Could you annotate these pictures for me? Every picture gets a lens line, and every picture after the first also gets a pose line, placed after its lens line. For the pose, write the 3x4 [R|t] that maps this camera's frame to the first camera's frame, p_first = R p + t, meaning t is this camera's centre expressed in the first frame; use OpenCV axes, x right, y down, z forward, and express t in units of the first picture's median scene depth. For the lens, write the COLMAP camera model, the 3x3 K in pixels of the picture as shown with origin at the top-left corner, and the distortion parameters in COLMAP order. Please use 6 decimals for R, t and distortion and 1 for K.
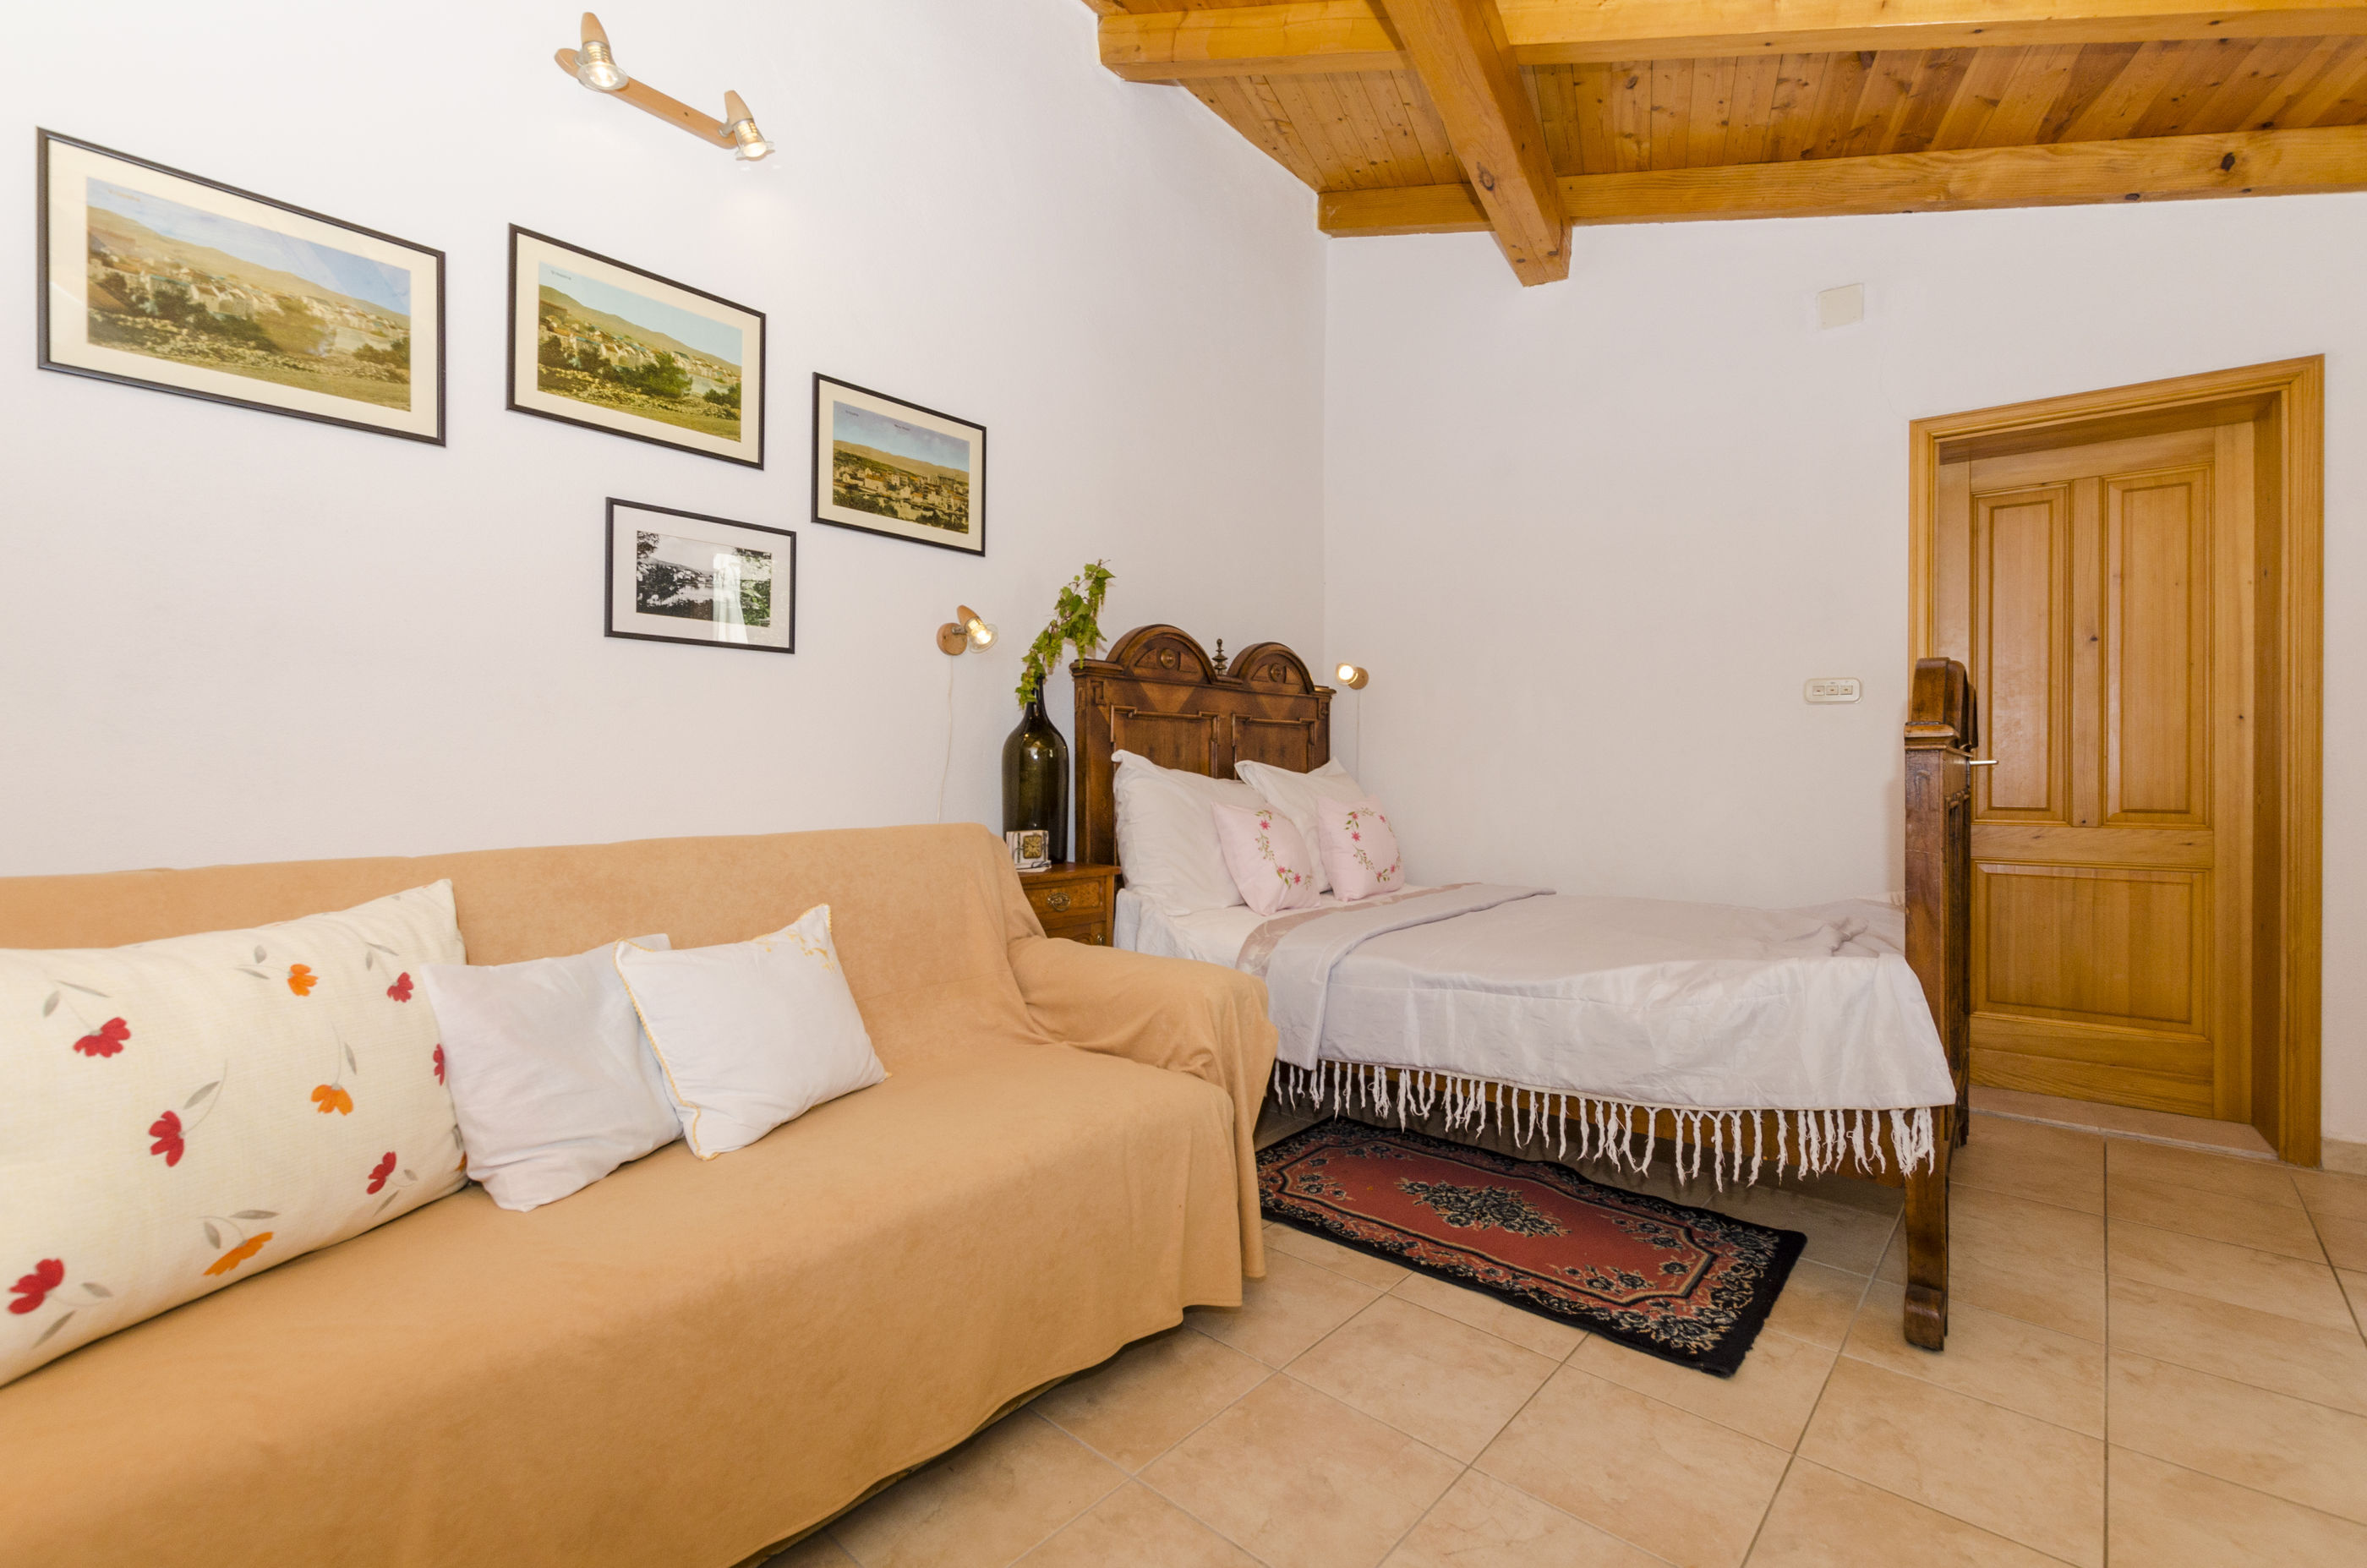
lens RADIAL K [[1026.6, 0, 1187.3], [0, 1026.6, 772.8], [0, 0, 1]] dist [0.009608, -0.004016]
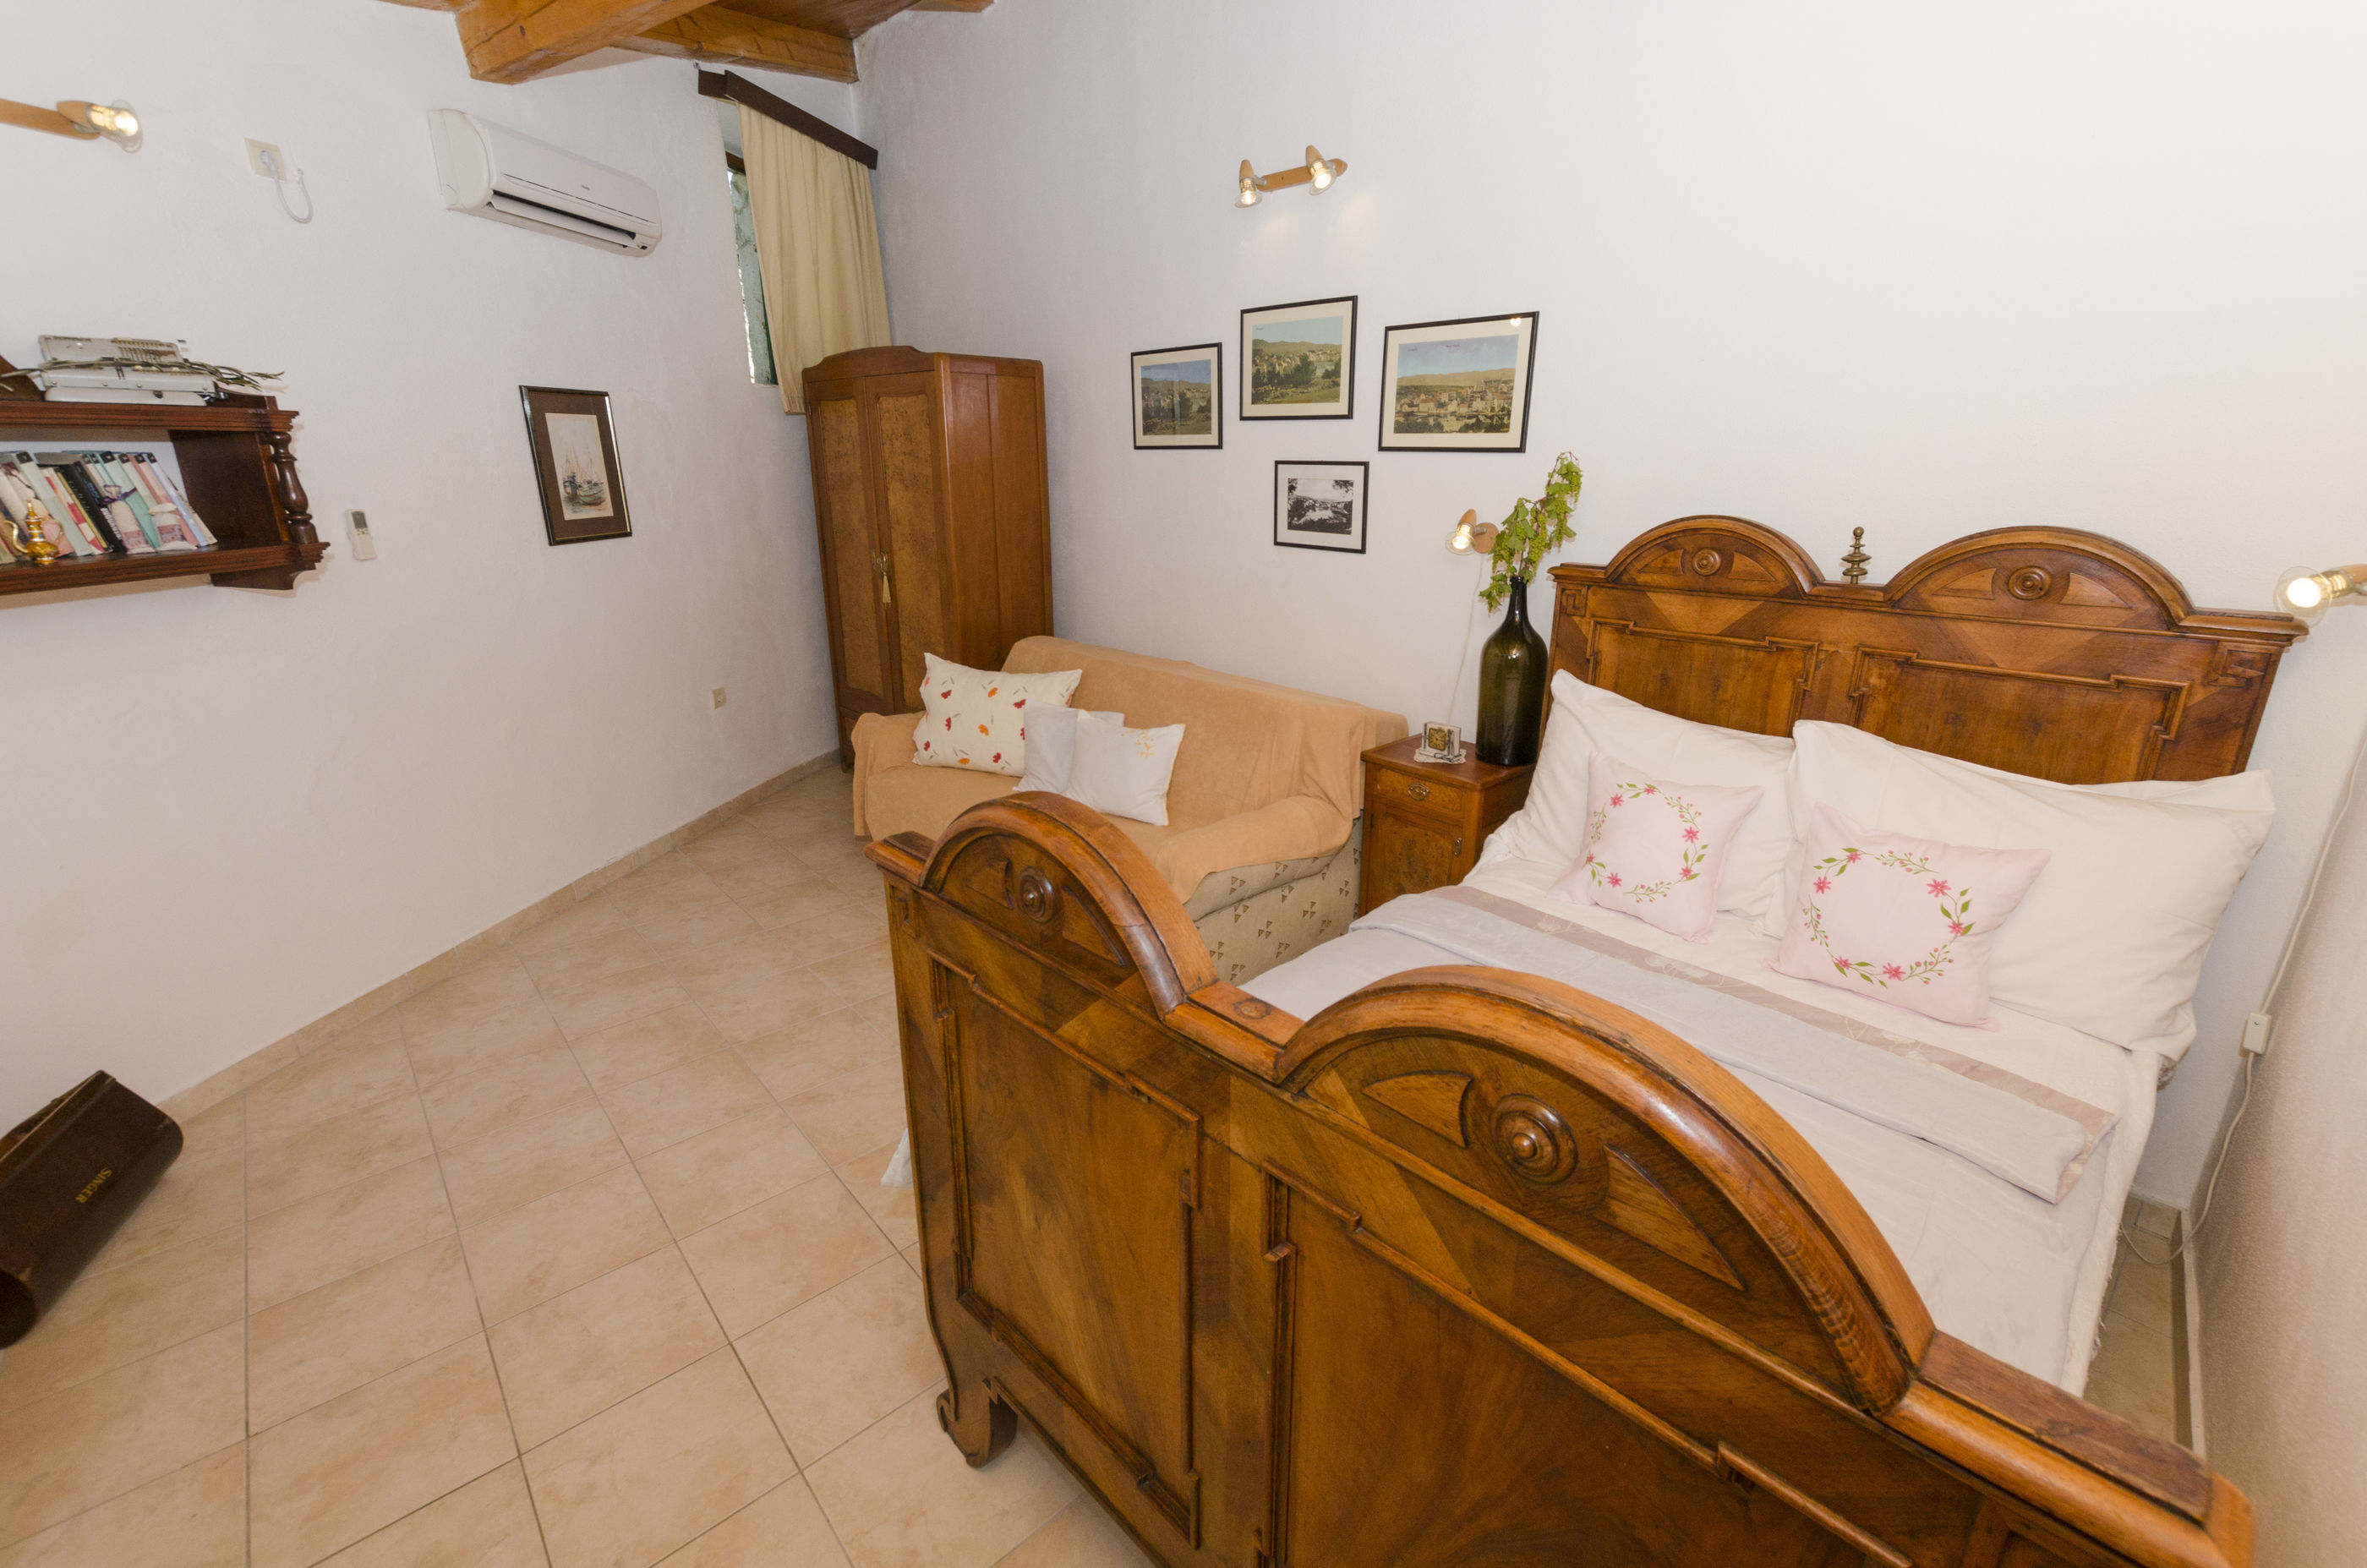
lens RADIAL K [[1026.6, 0, 1182.0], [0, 1026.6, 771.7], [0, 0, 1]] dist [0.009608, -0.004016]
pose [[-0.126273, 0.297721, -0.946265, 0.979567], [0.001281, 0.953948, 0.299968, -0.236446], [0.991995, 0.036665, -0.120839, 0.883309]]
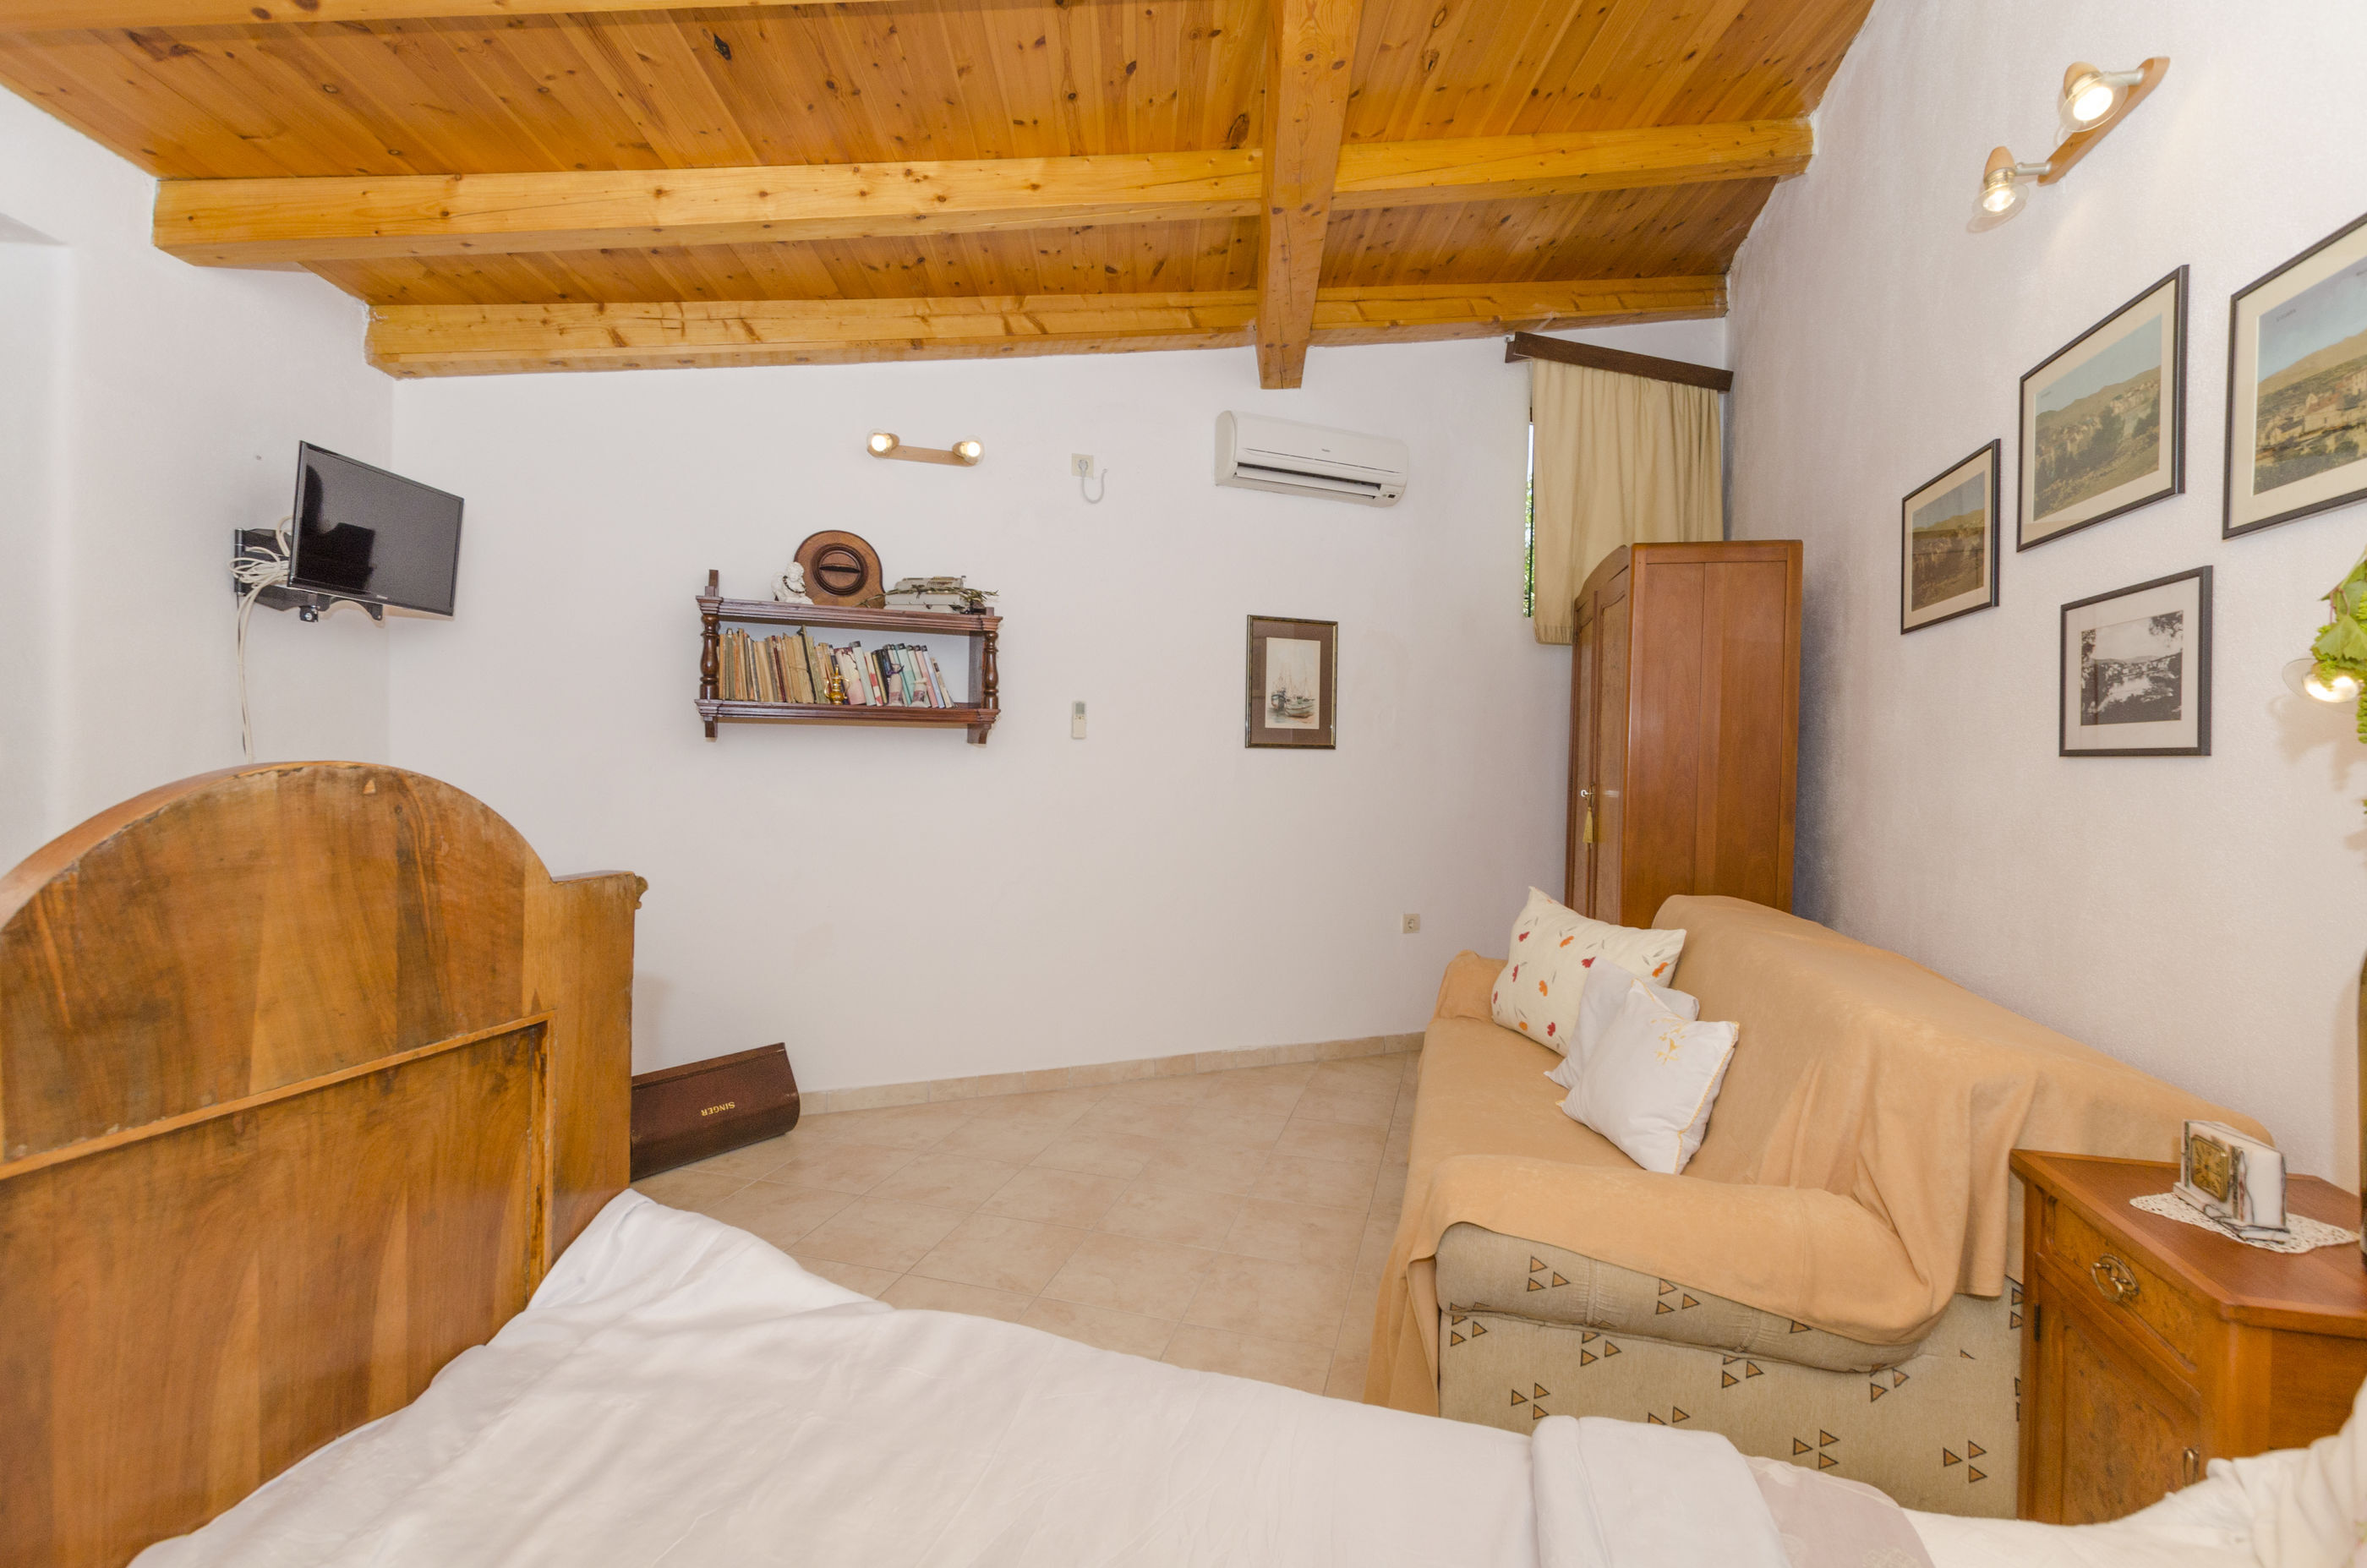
lens RADIAL K [[1026.6, 0, 1183.7], [0, 1026.6, 771.9], [0, 0, 1]] dist [0.009608, -0.004016]
pose [[-0.901962, -0.012149, -0.431644, 0.445628], [-0.020491, 0.999682, 0.014680, -0.096114], [0.431329, 0.022085, -0.901925, 1.234709]]
